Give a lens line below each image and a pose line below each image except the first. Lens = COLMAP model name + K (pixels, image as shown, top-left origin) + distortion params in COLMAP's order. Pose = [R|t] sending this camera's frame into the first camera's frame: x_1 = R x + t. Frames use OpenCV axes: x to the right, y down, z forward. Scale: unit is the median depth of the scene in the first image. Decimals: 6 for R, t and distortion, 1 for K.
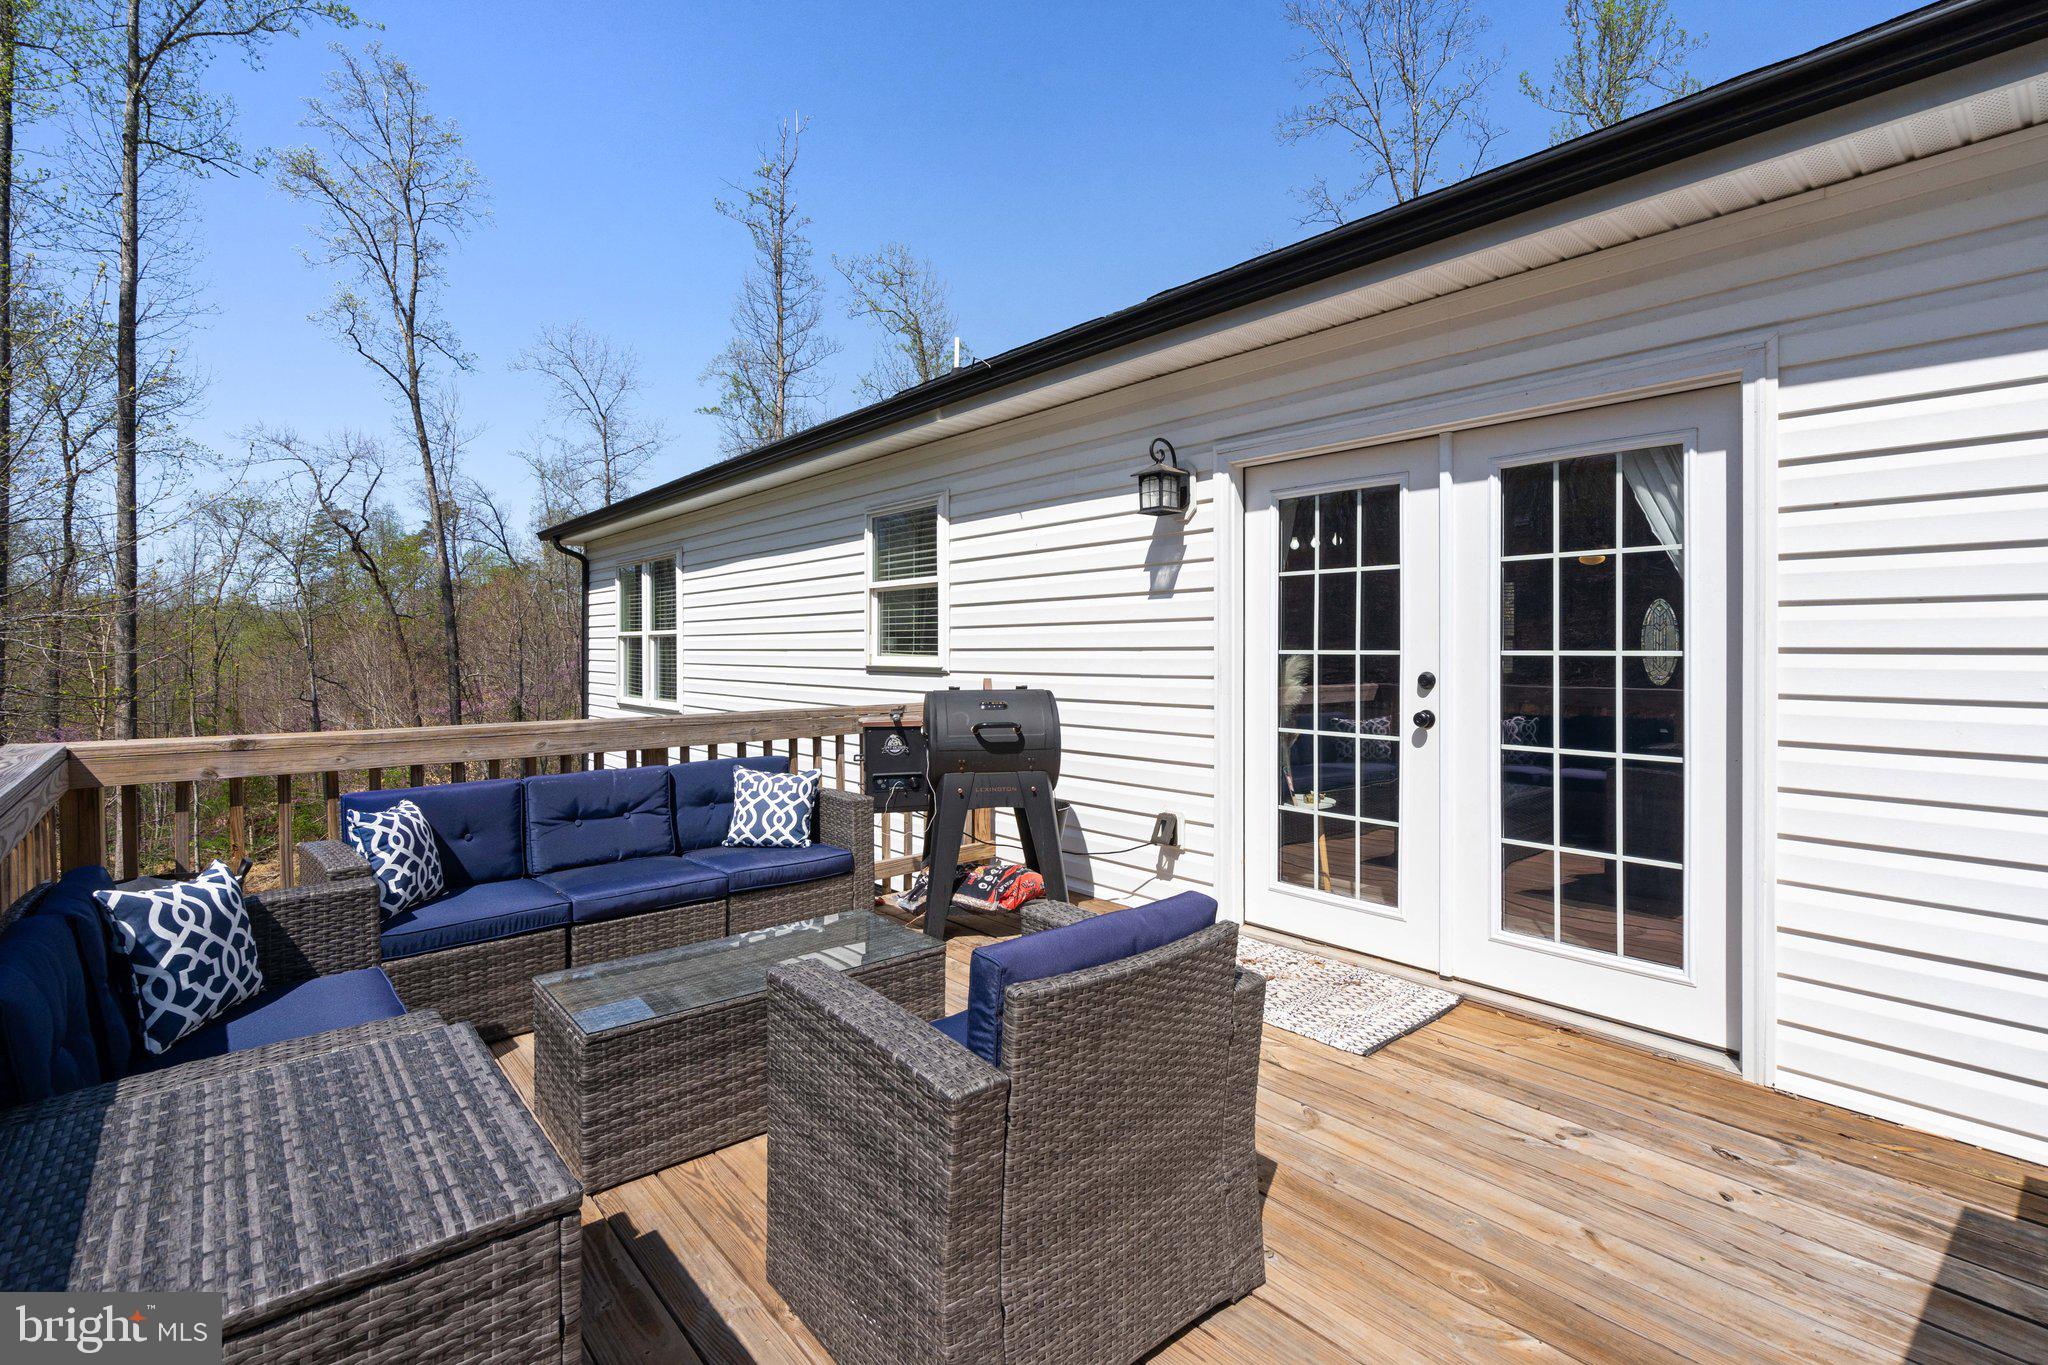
lens RADIAL K [[943.5, 0, 1022.1], [0, 943.5, 675.5], [0, 0, 1]] dist [-0.002995, -0.000140]
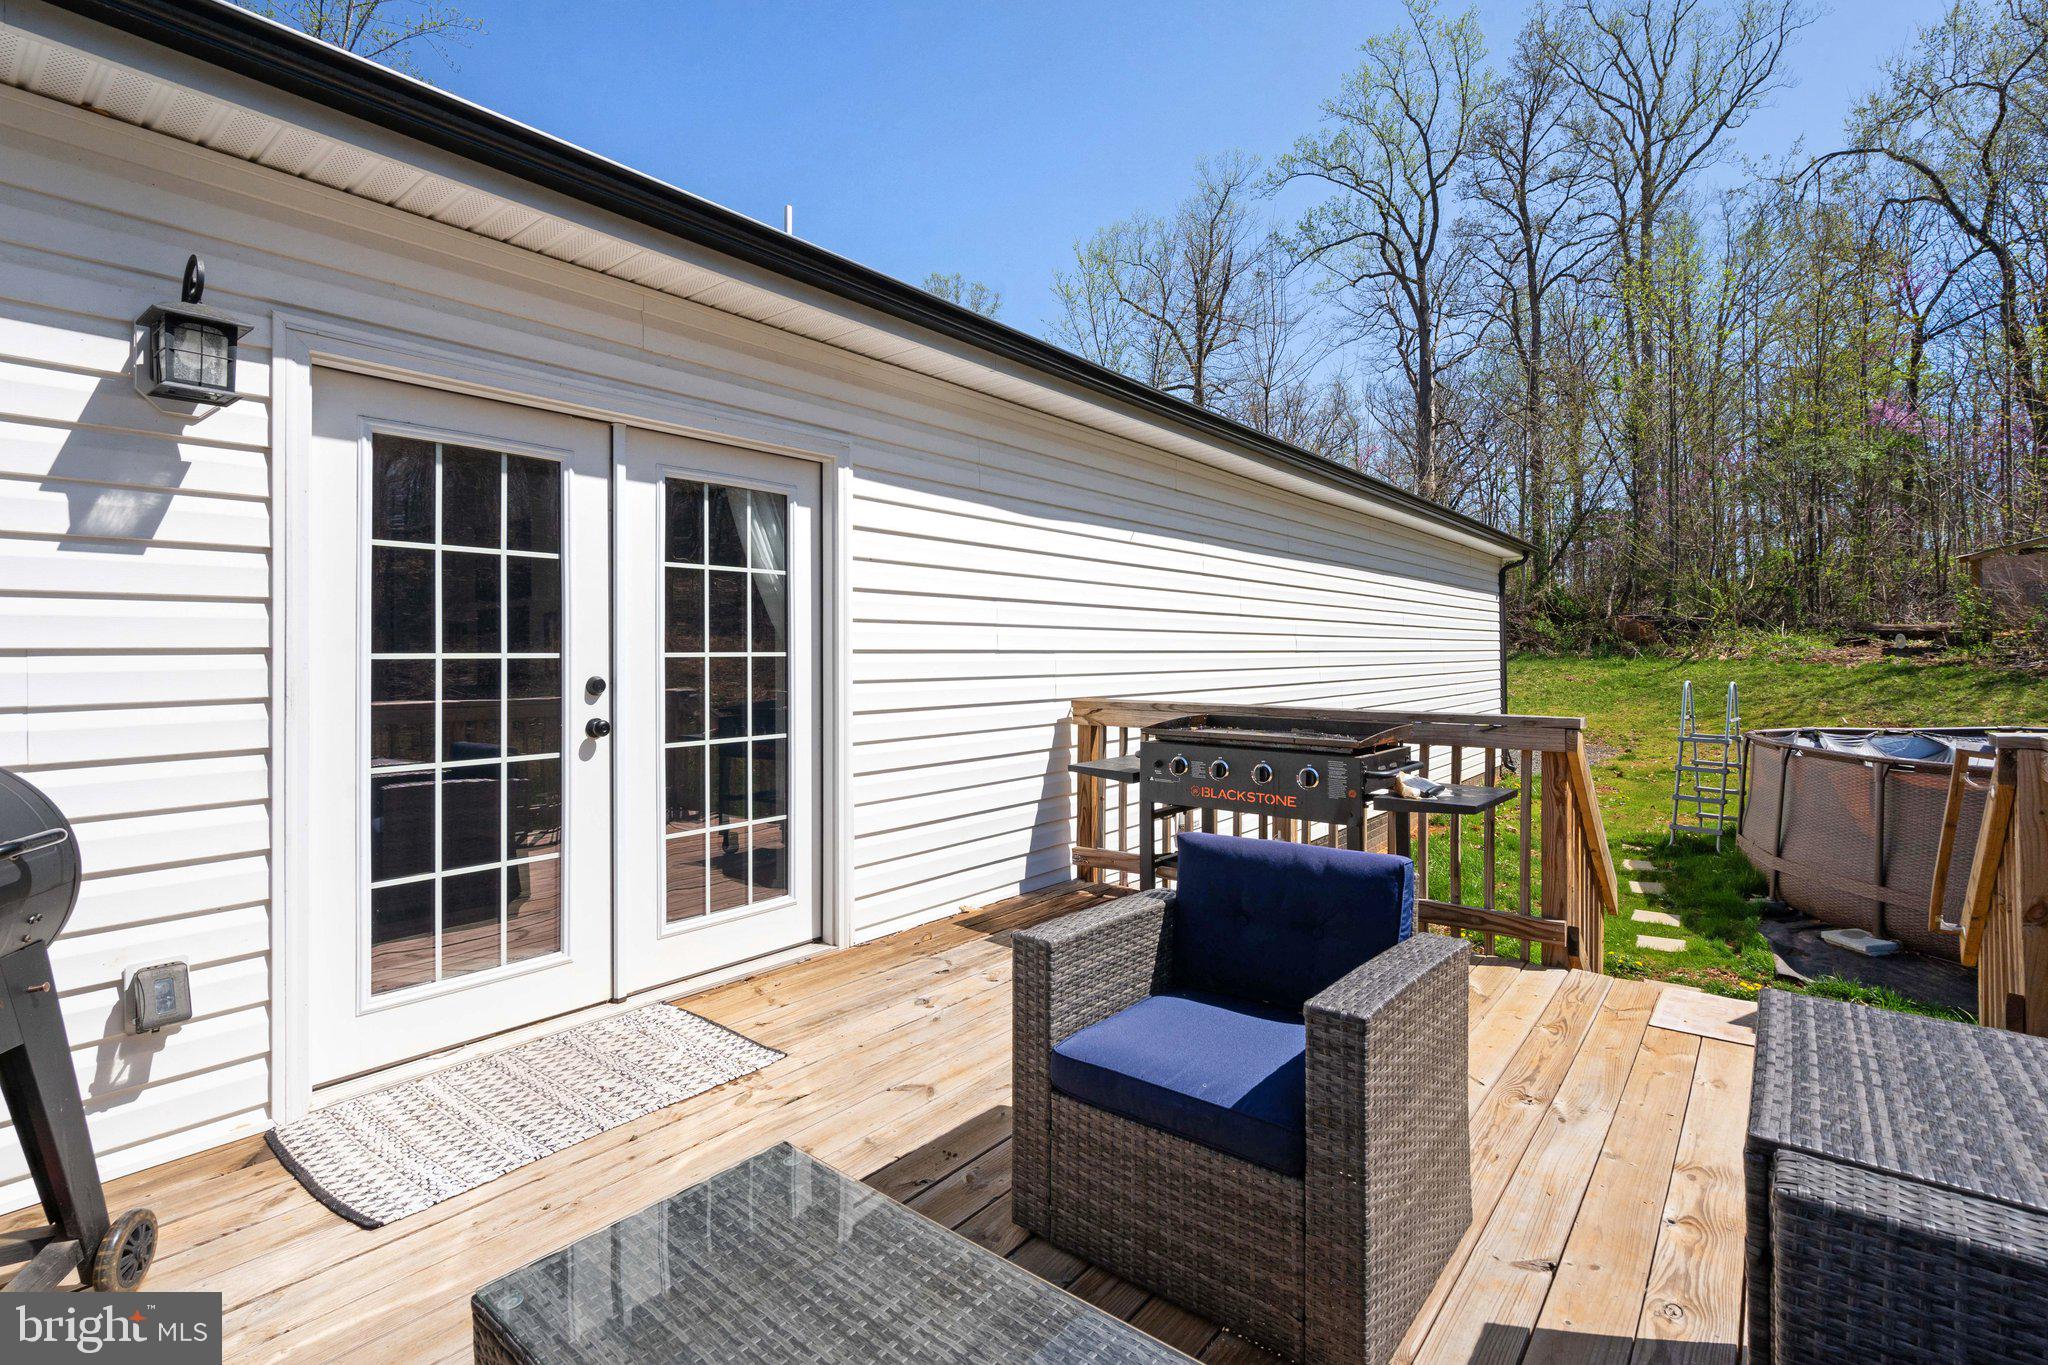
lens RADIAL K [[943.5, 0, 1022.1], [0, 943.5, 675.5], [0, 0, 1]] dist [-0.002995, -0.000140]
pose [[-0.178980, -0.017456, 0.983698, -0.648502], [0.037772, 0.998984, 0.024599, -0.014175], [-0.983127, 0.041559, -0.178139, 0.903418]]
